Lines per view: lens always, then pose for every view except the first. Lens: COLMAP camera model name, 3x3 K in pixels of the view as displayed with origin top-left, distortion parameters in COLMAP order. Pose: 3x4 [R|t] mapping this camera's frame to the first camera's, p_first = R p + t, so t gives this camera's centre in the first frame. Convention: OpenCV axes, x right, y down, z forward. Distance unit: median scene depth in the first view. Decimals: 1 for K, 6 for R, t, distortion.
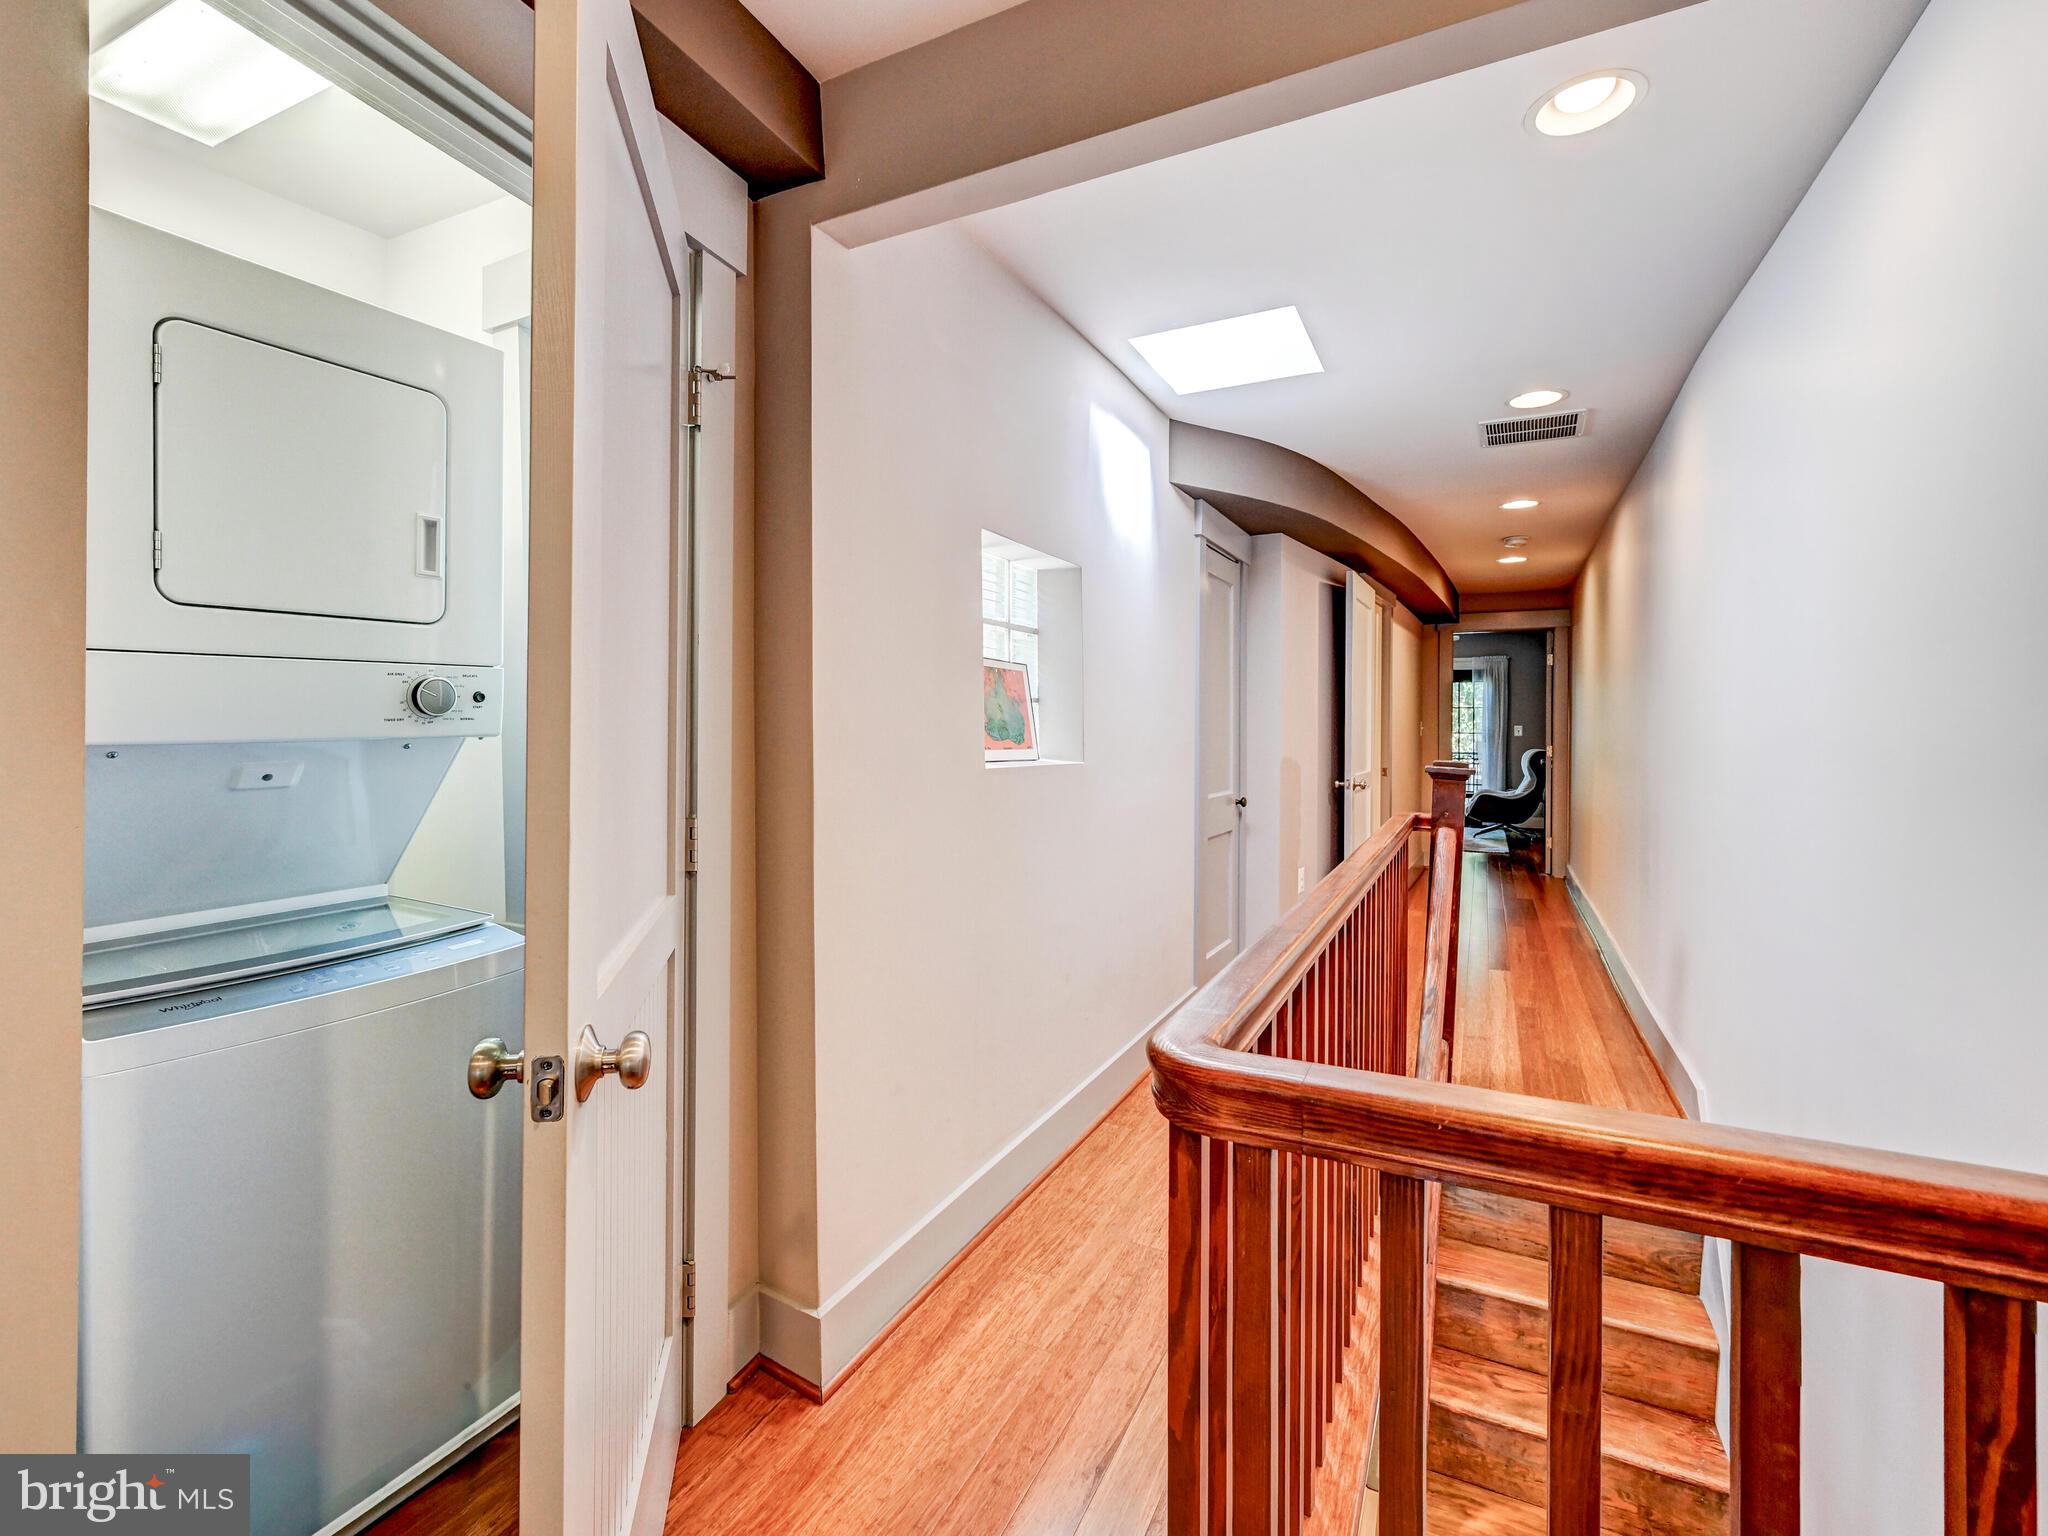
lens RADIAL K [[931.0, 0, 1024.1], [0, 931.0, 707.6], [0, 0, 1]] dist [0.000539, 0.000327]
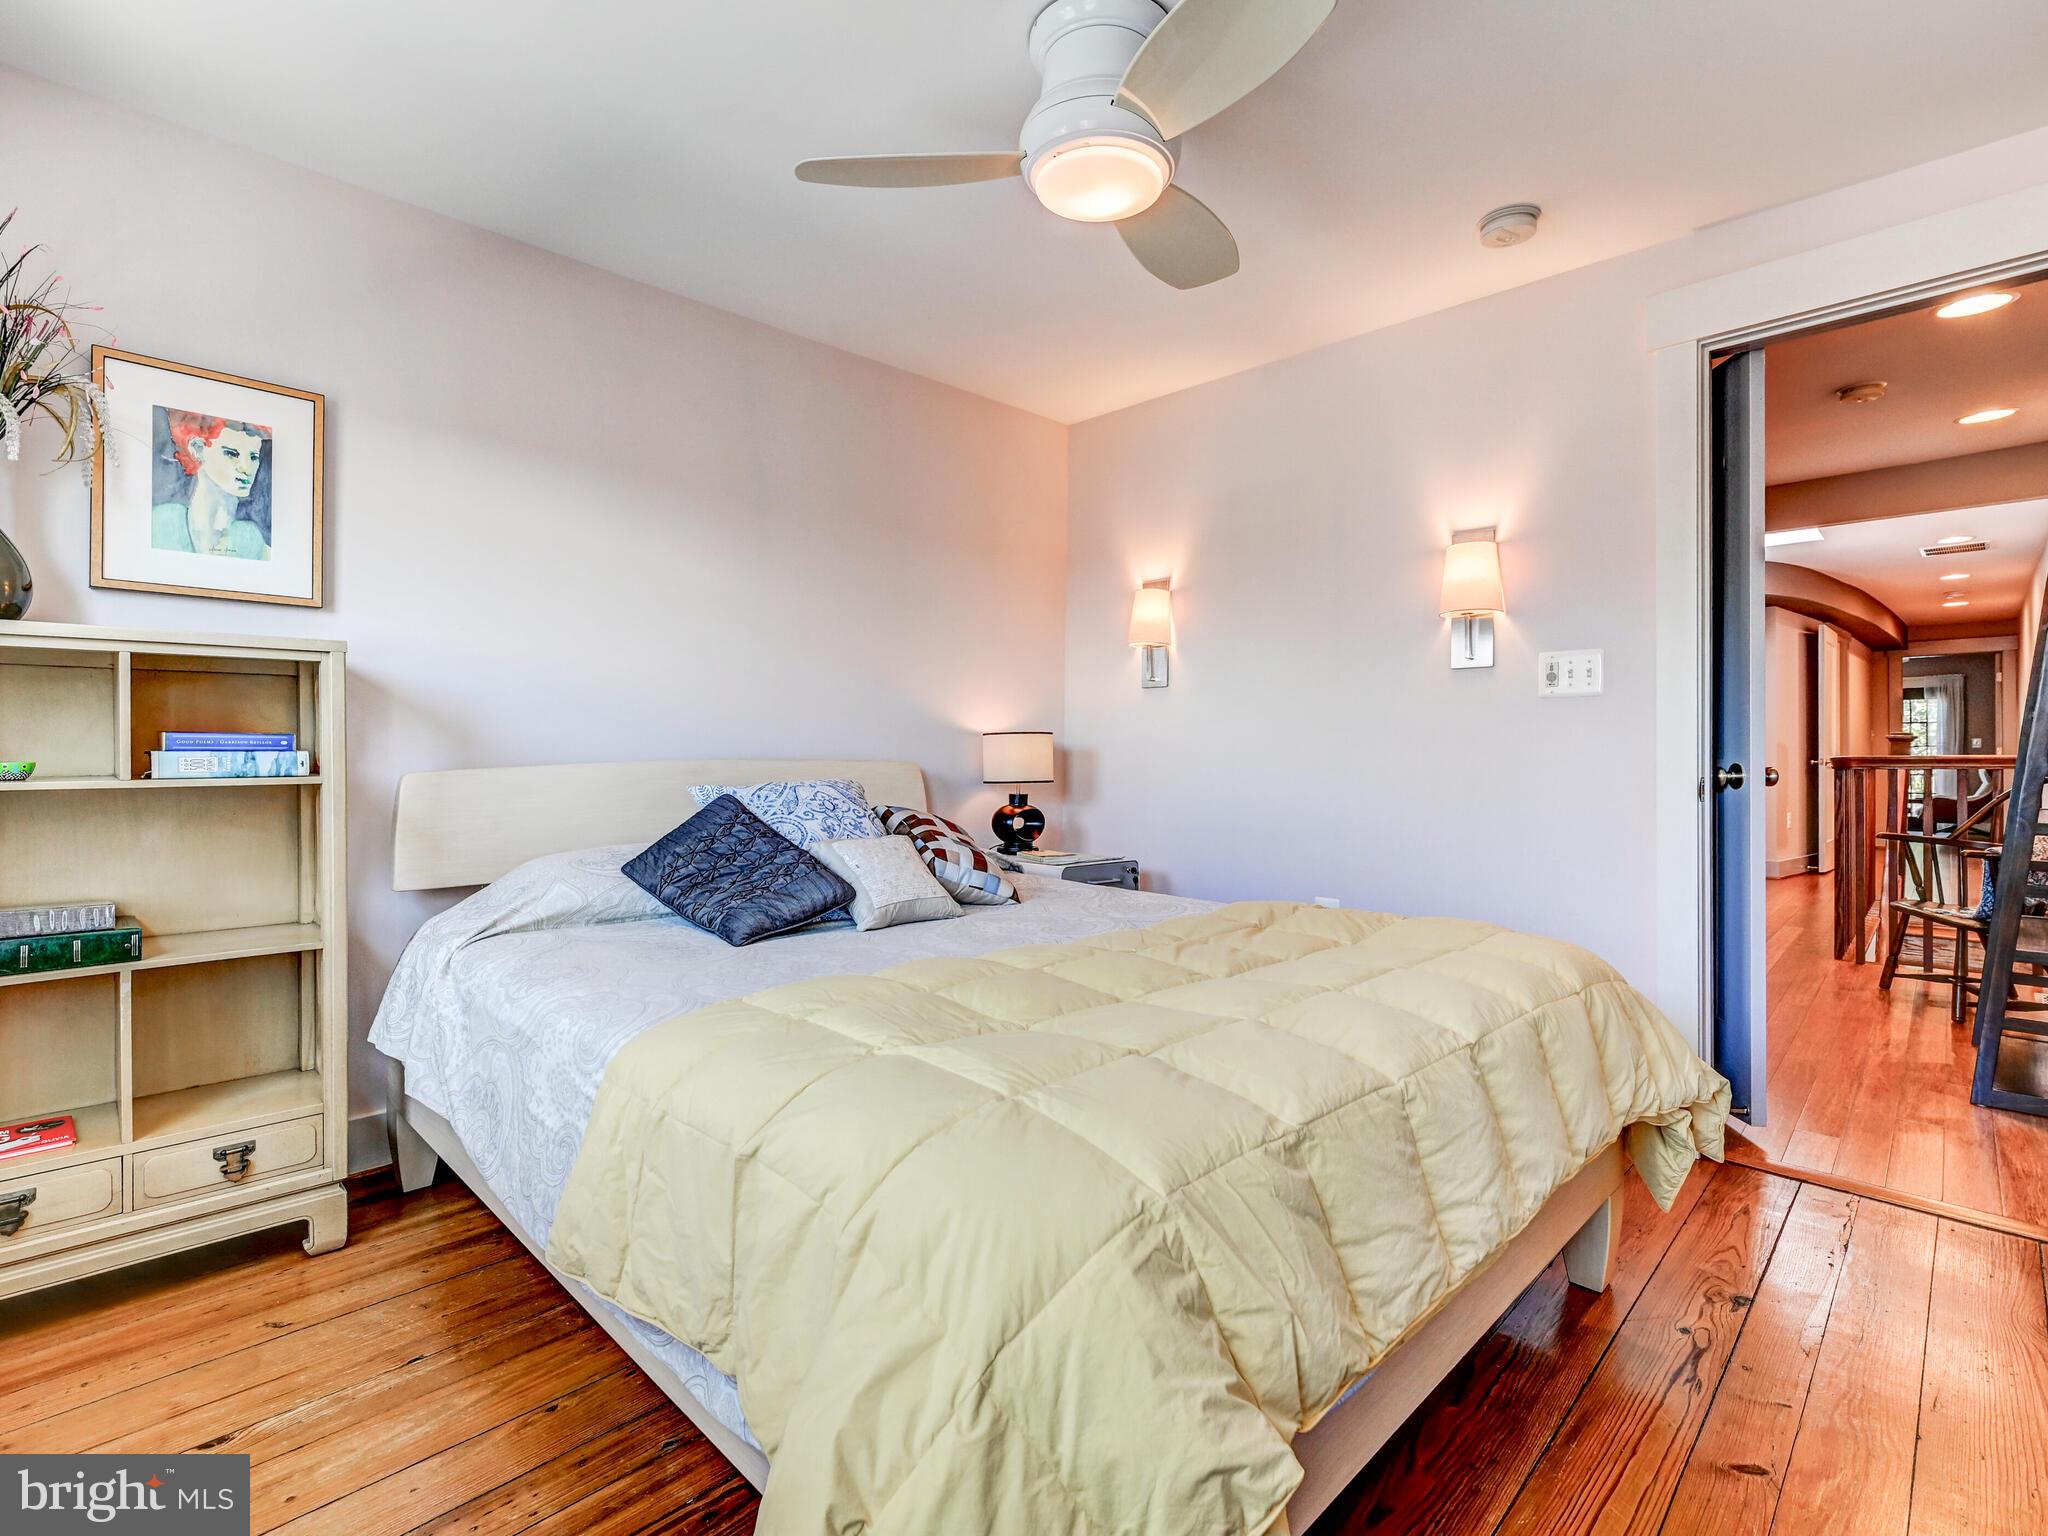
lens RADIAL K [[945.8, 0, 1057.6], [0, 945.8, 745.2], [0, 0, 1]] dist [0.001671, 0.000266]
pose [[0.956047, -0.009630, -0.293055, -0.273414], [0.009313, 0.999954, -0.002477, 0.031937], [0.293065, -0.000361, 0.956092, -0.593906]]
